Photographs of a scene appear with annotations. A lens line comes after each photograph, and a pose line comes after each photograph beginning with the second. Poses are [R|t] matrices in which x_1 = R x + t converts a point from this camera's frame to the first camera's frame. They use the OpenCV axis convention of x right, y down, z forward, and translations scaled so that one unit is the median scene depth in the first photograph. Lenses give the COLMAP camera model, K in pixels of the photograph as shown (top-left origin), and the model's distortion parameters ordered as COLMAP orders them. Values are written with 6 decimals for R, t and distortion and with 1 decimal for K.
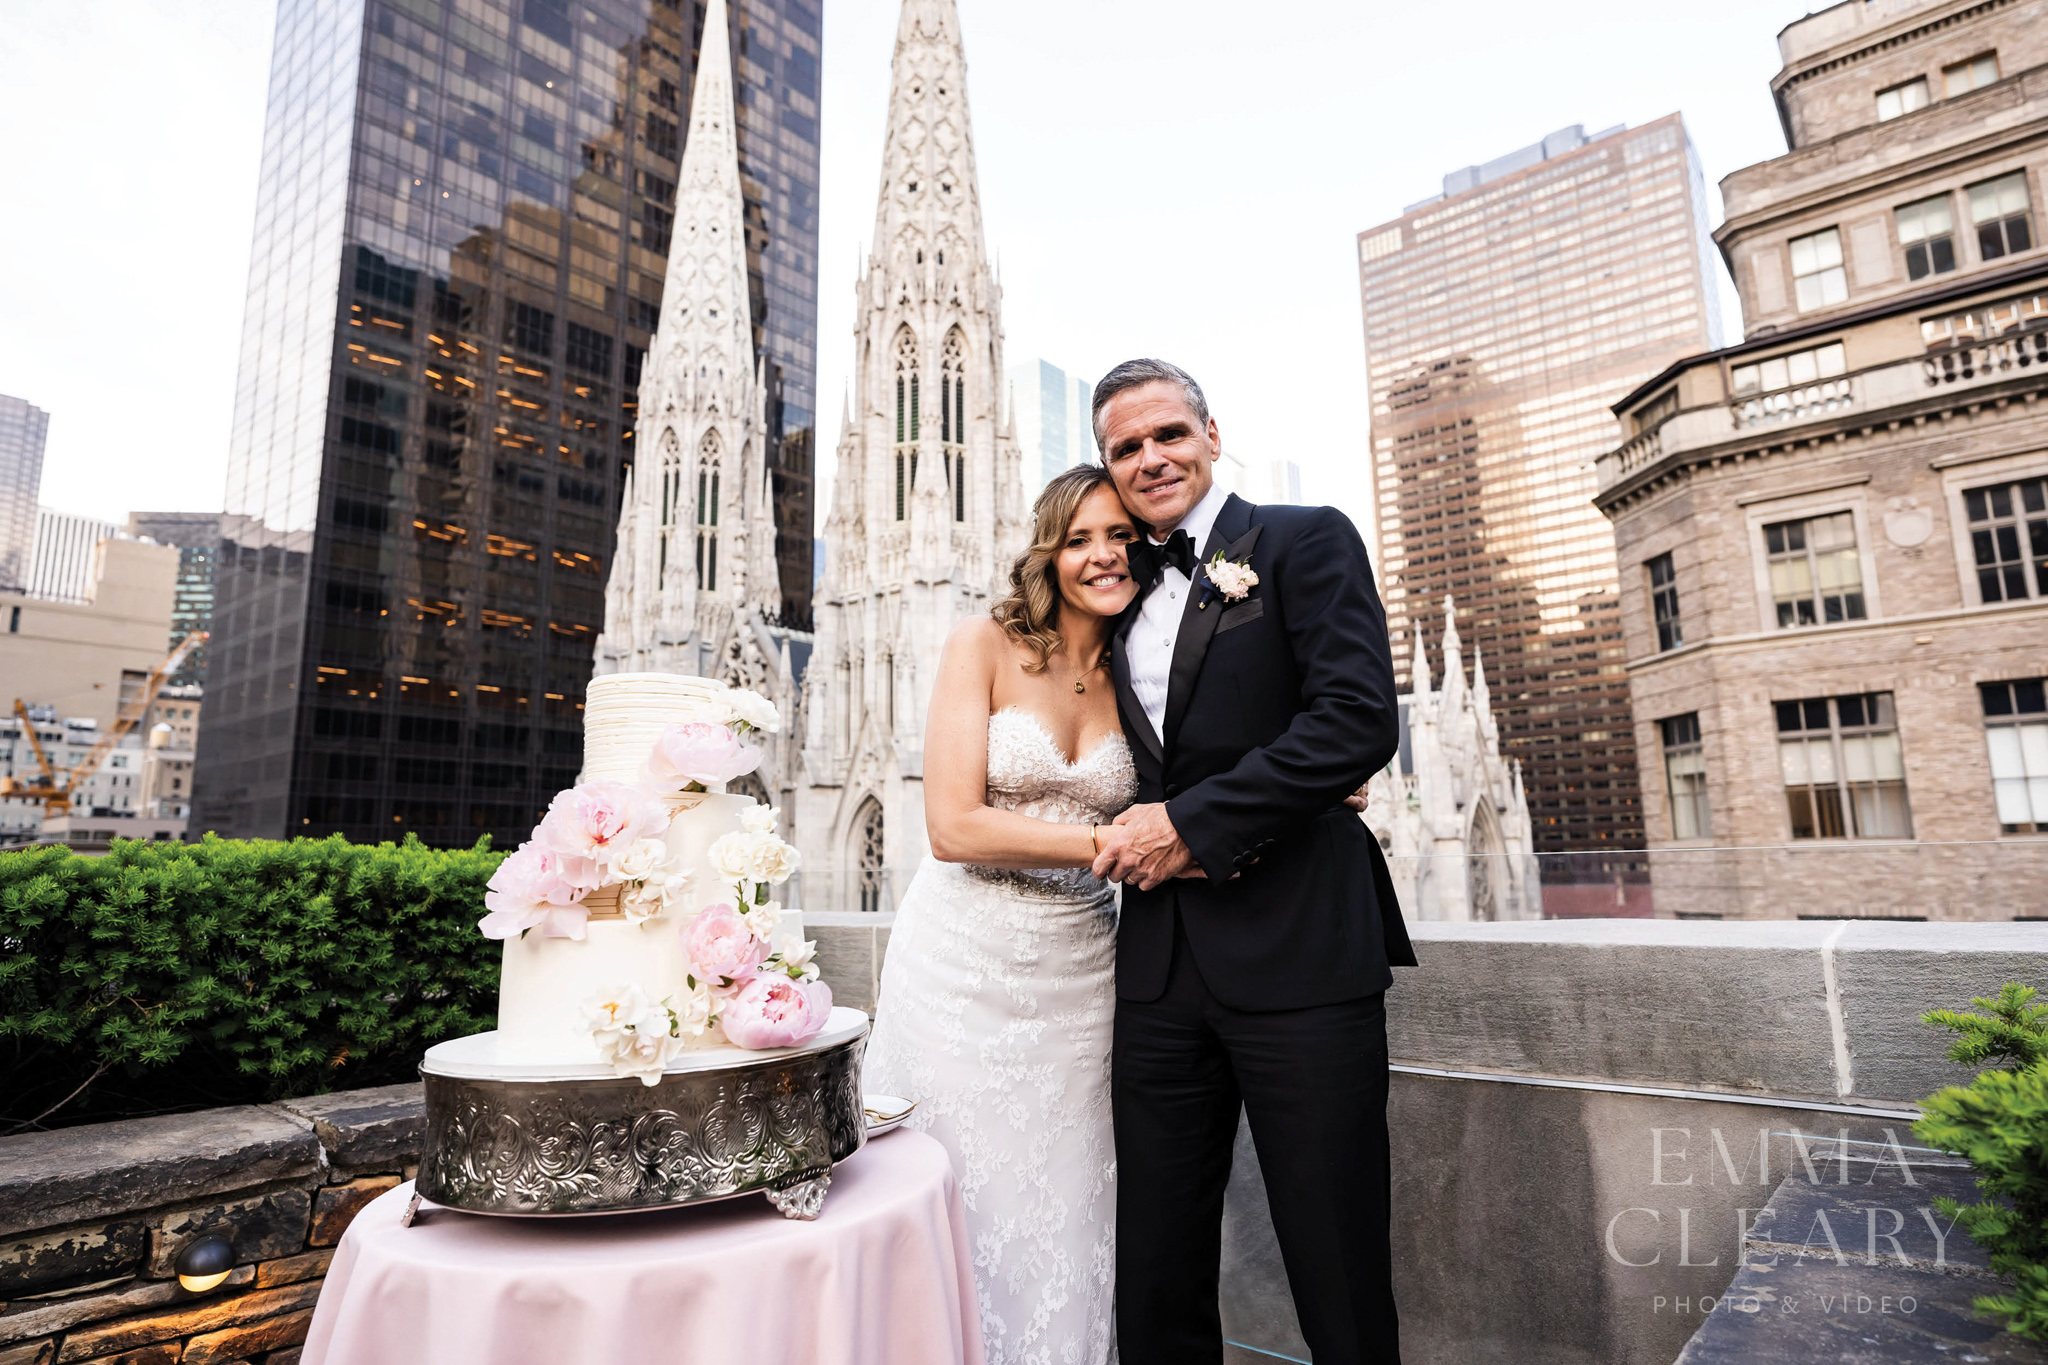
lens RADIAL K [[1129.9, 0, 1031.9], [0, 1129.9, 677.5], [0, 0, 1]] dist [-0.005772, 0.000406]
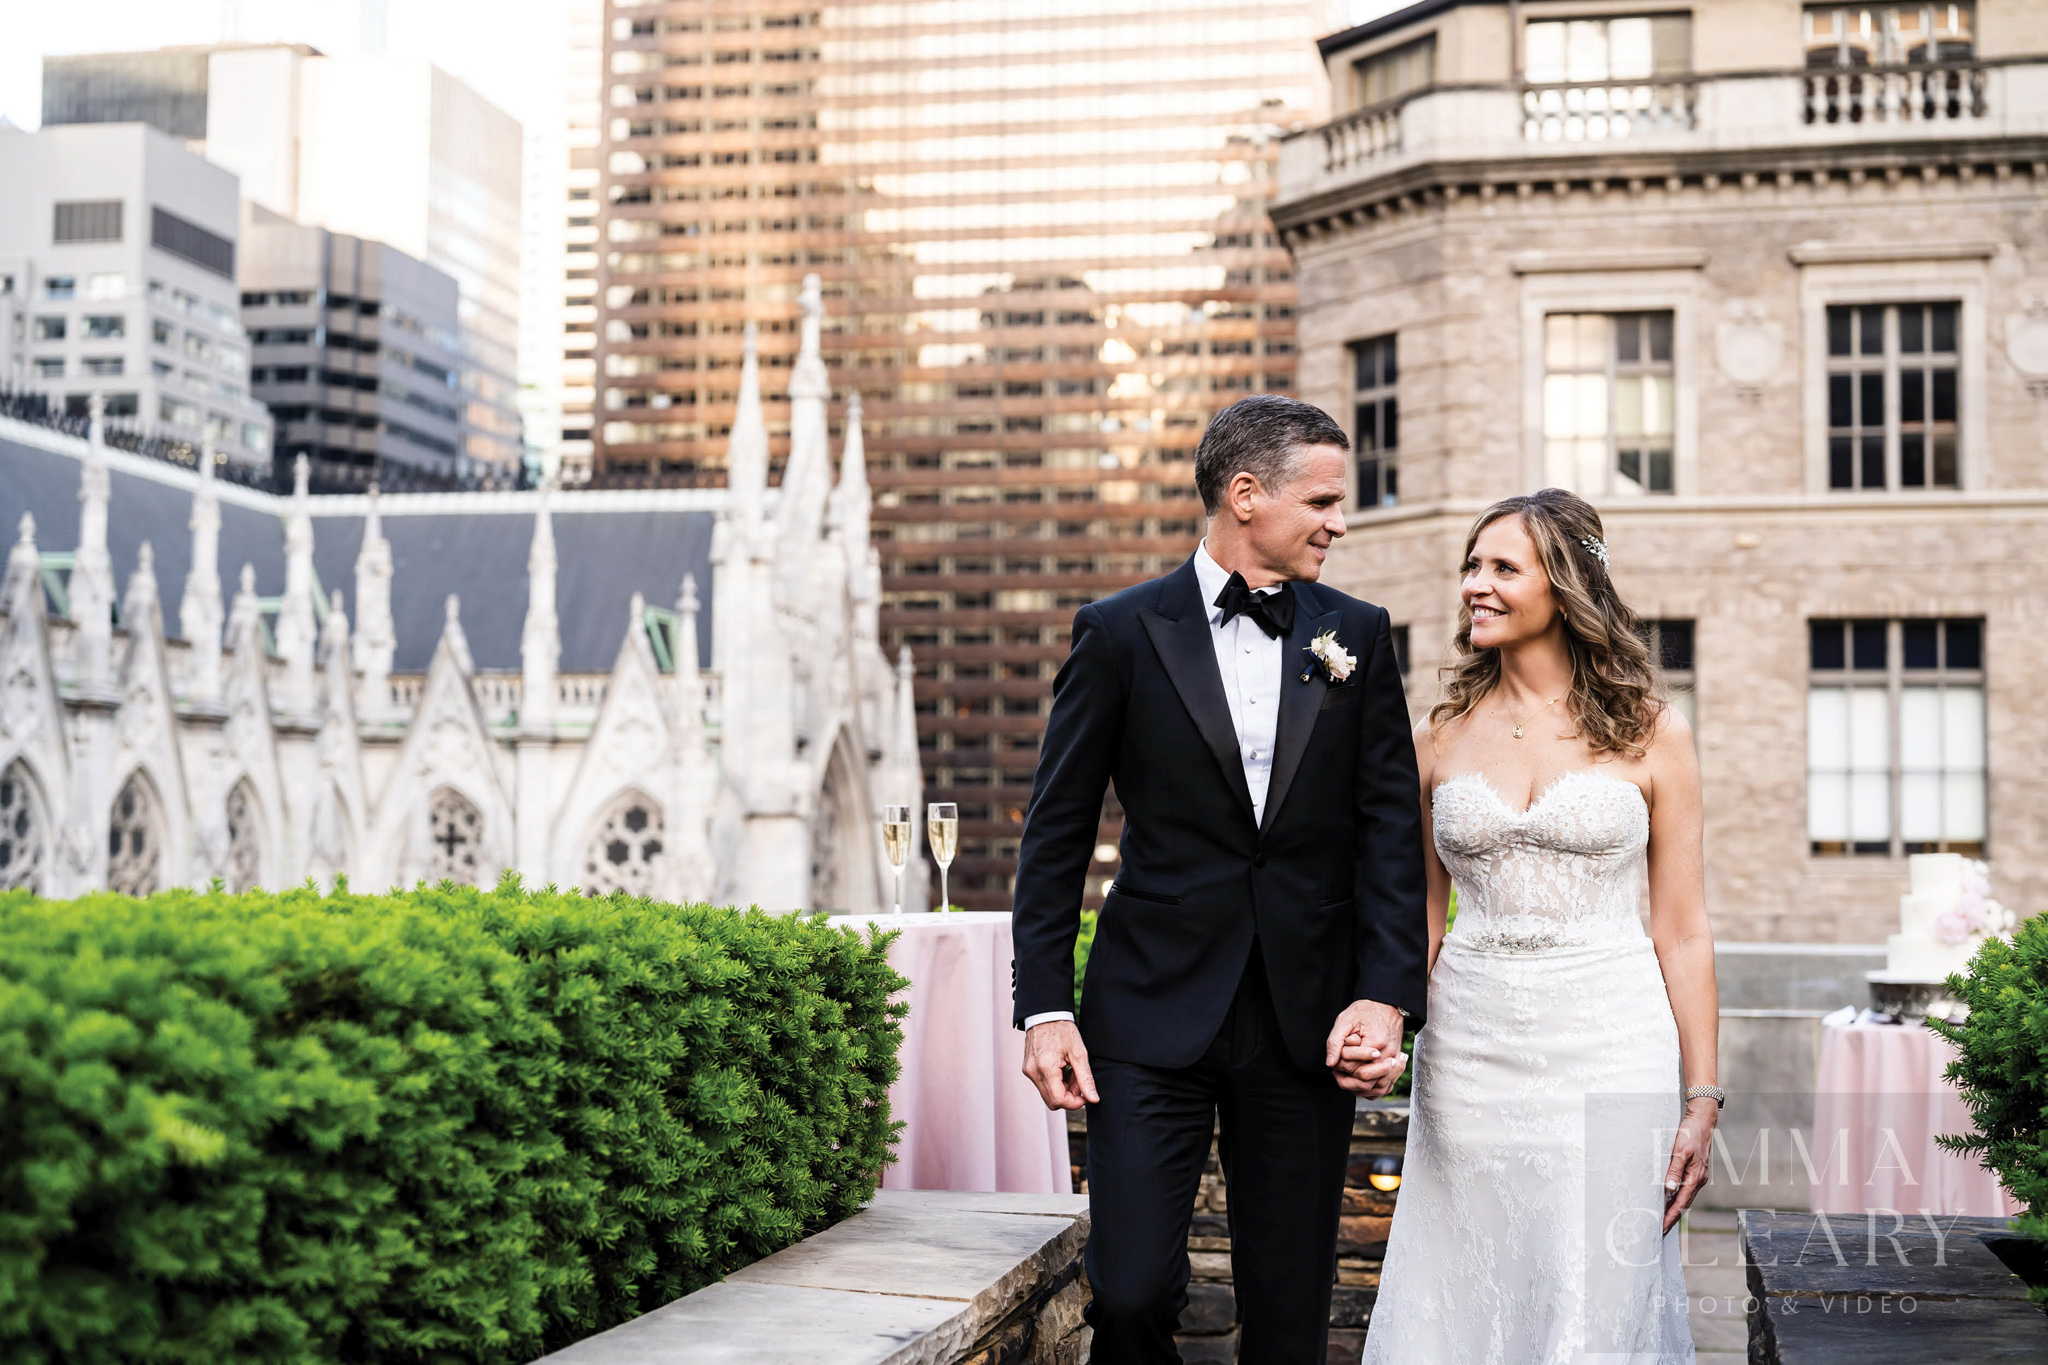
lens RADIAL K [[2794.5, 0, 1041.8], [0, 2794.5, 684.5], [0, 0, 1]] dist [-0.001581, 0.000000]
pose [[0.885127, 0.056786, 0.461872, -0.224575], [-0.103703, 0.991638, 0.076816, -0.029304], [-0.453647, -0.115890, 0.883614, -0.165026]]
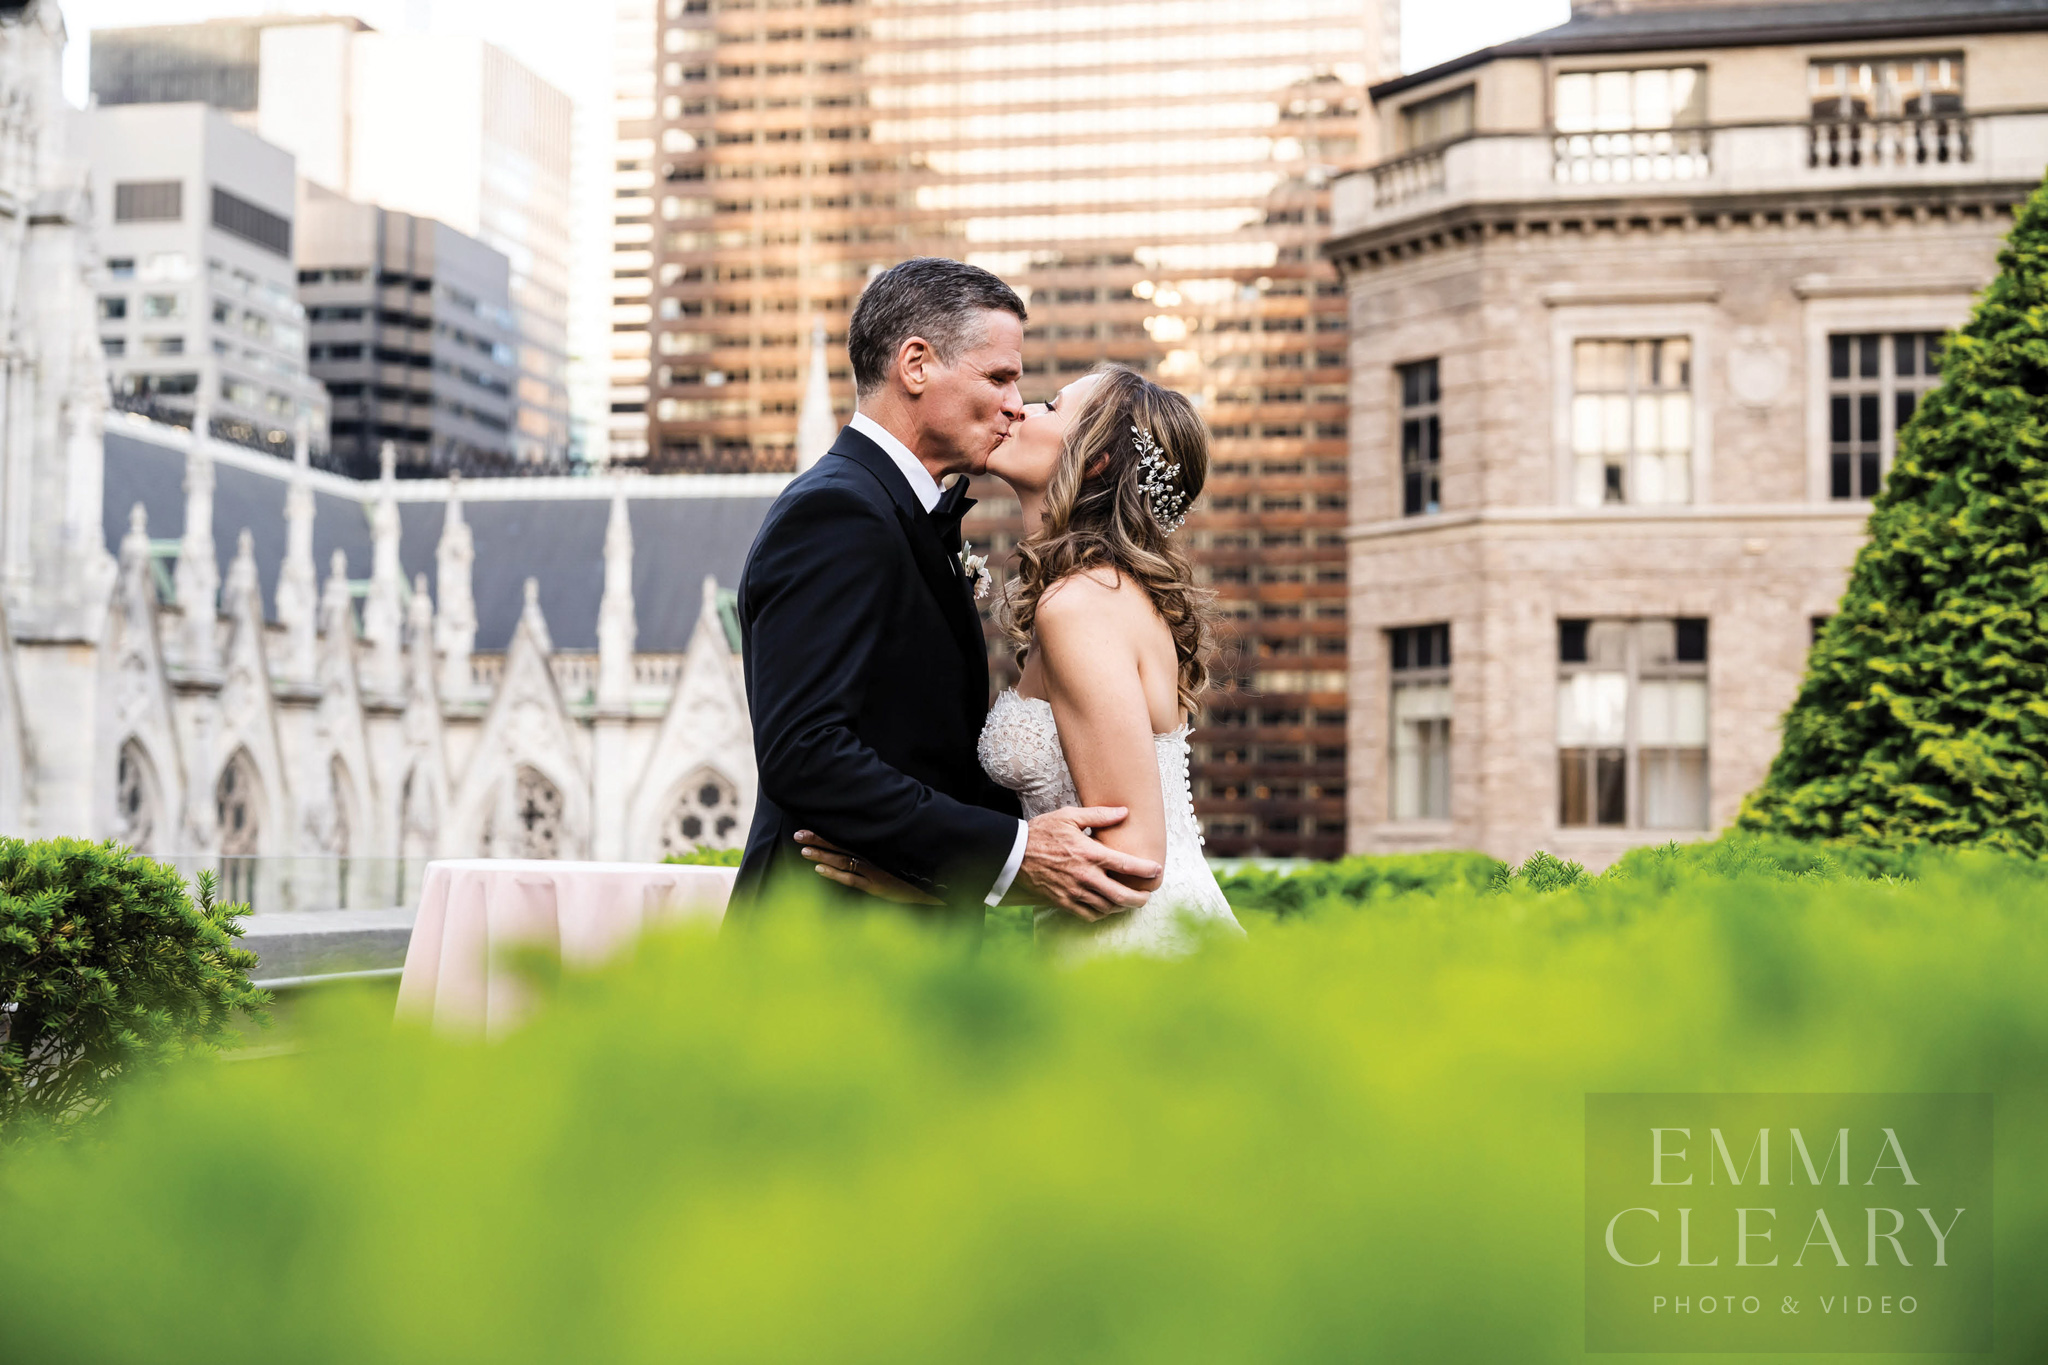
lens RADIAL K [[2794.5, 0, 1065.5], [0, 2794.5, 685.2], [0, 0, 1]] dist [-0.001581, 0.000000]
pose [[0.889581, 0.052532, 0.453746, -0.308263], [-0.102848, 0.990892, 0.086916, -0.048351], [-0.445048, -0.123986, 0.886882, -0.292213]]
